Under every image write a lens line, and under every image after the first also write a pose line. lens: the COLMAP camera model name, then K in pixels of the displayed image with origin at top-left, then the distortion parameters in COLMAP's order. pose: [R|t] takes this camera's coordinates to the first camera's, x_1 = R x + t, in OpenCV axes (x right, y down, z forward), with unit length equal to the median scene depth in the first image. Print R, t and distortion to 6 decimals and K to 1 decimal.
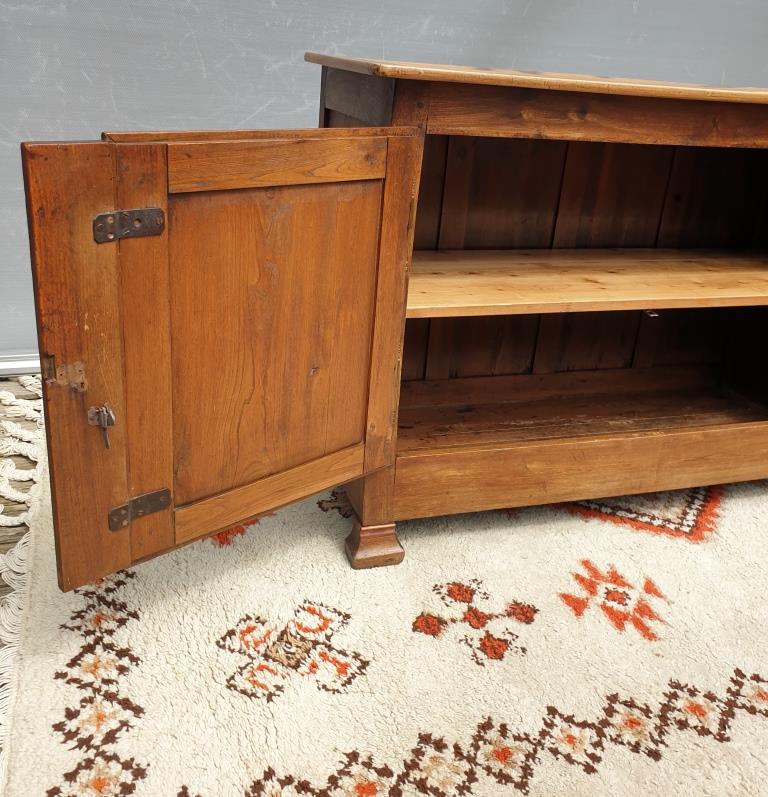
lens RADIAL K [[802.3, 0, 389.0], [0, 802.3, 364.5], [0, 0, 1]] dist [0.004476, 0.000000]
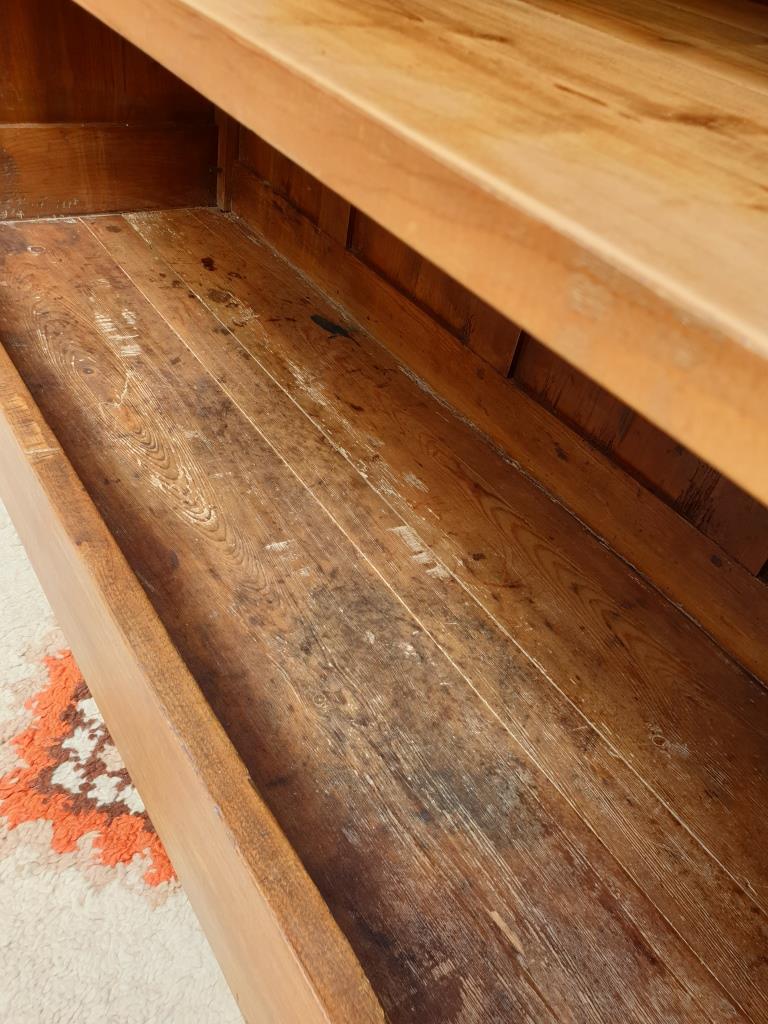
lens RADIAL K [[805.3, 0, 398.3], [0, 805.3, 533.2], [0, 0, 1]] dist [-0.013360, 0.040870]
pose [[0.285986, 0.612895, -0.736595, 0.827369], [-0.476336, 0.757926, 0.445704, -0.123938], [0.831454, 0.223402, 0.508700, 1.279649]]
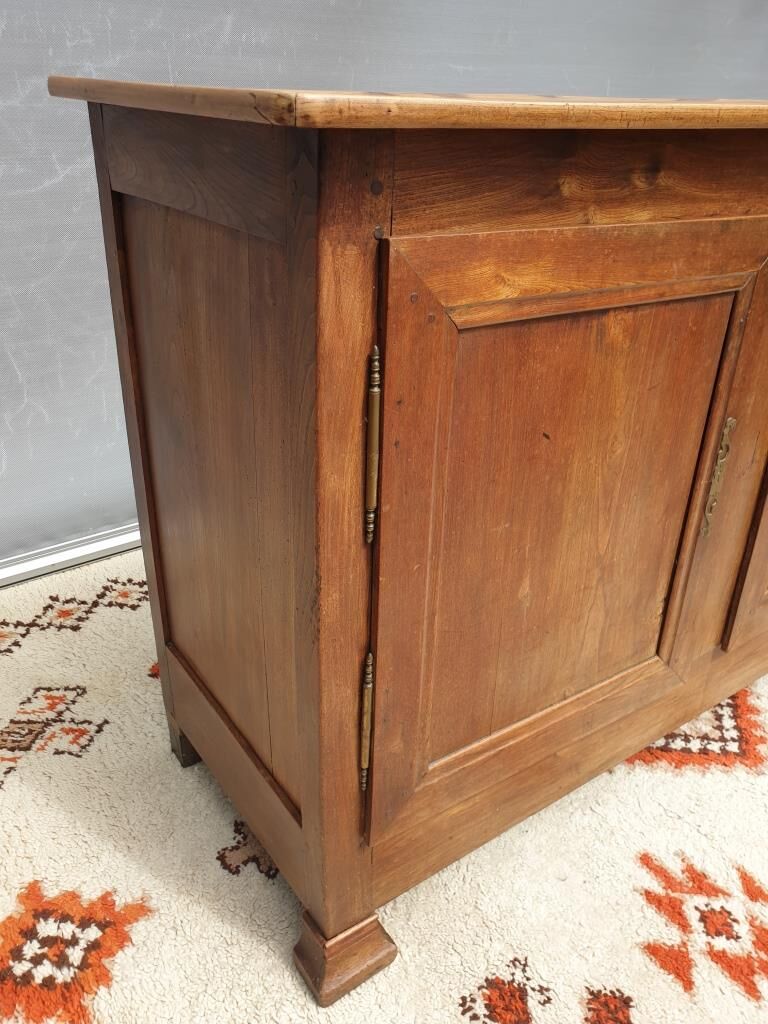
lens RADIAL K [[805.3, 0, 382.9], [0, 805.3, 517.2], [0, 0, 1]] dist [-0.013360, 0.040870]
pose [[0.956467, -0.178742, 0.230699, -0.088726], [0.147215, 0.978055, 0.147432, -0.211699], [-0.251988, -0.107052, 0.961791, 0.559164]]
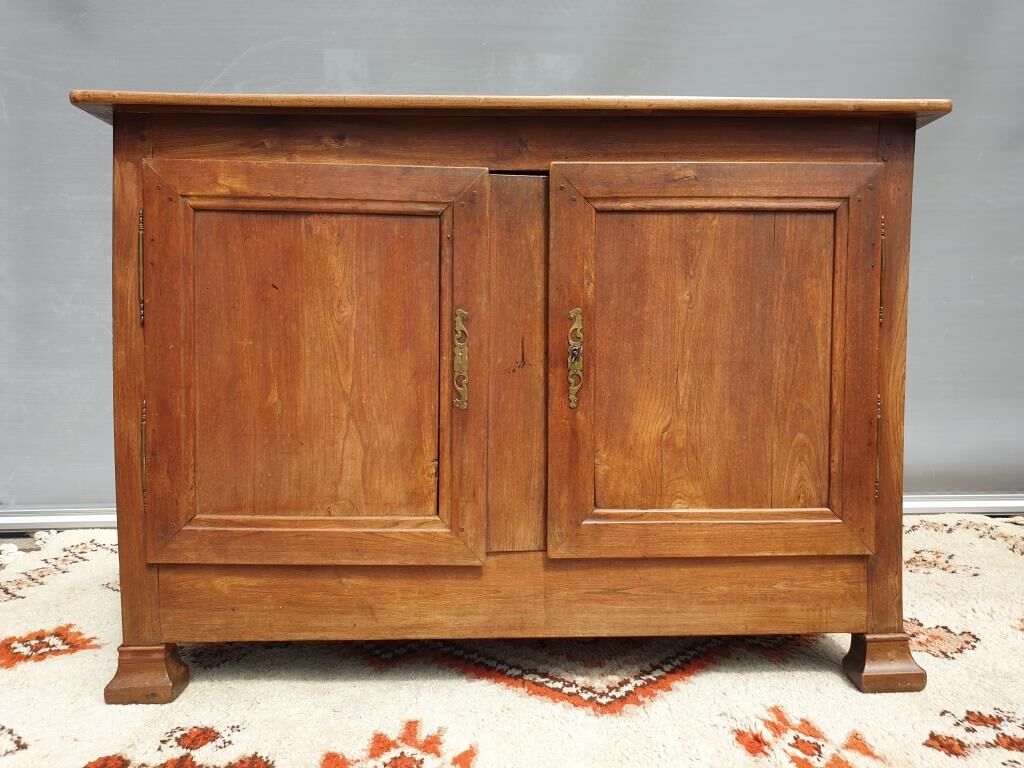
lens RADIAL K [[805.3, 0, 514.6], [0, 805.3, 375.2], [0, 0, 1]] dist [-0.013360, 0.040870]
pose [[0.958120, -0.059442, -0.280130, 0.705529], [-0.035846, 0.945630, -0.323264, 0.231639], [0.284114, 0.319767, 0.903896, 0.354080]]
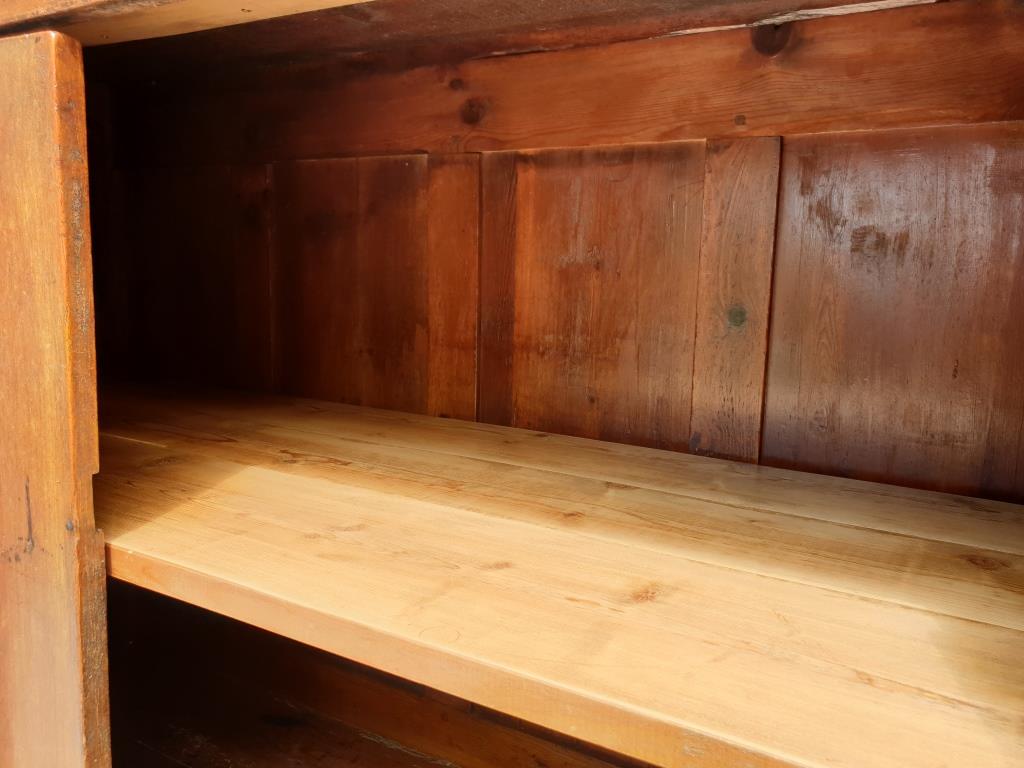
lens RADIAL K [[805.3, 0, 530.2], [0, 805.3, 368.8], [0, 0, 1]] dist [-0.013360, 0.040870]
pose [[0.669026, 0.051010, -0.741486, 0.872941], [-0.244085, 0.957388, -0.154370, -0.172854], [0.702016, 0.284263, 0.652969, 1.126685]]
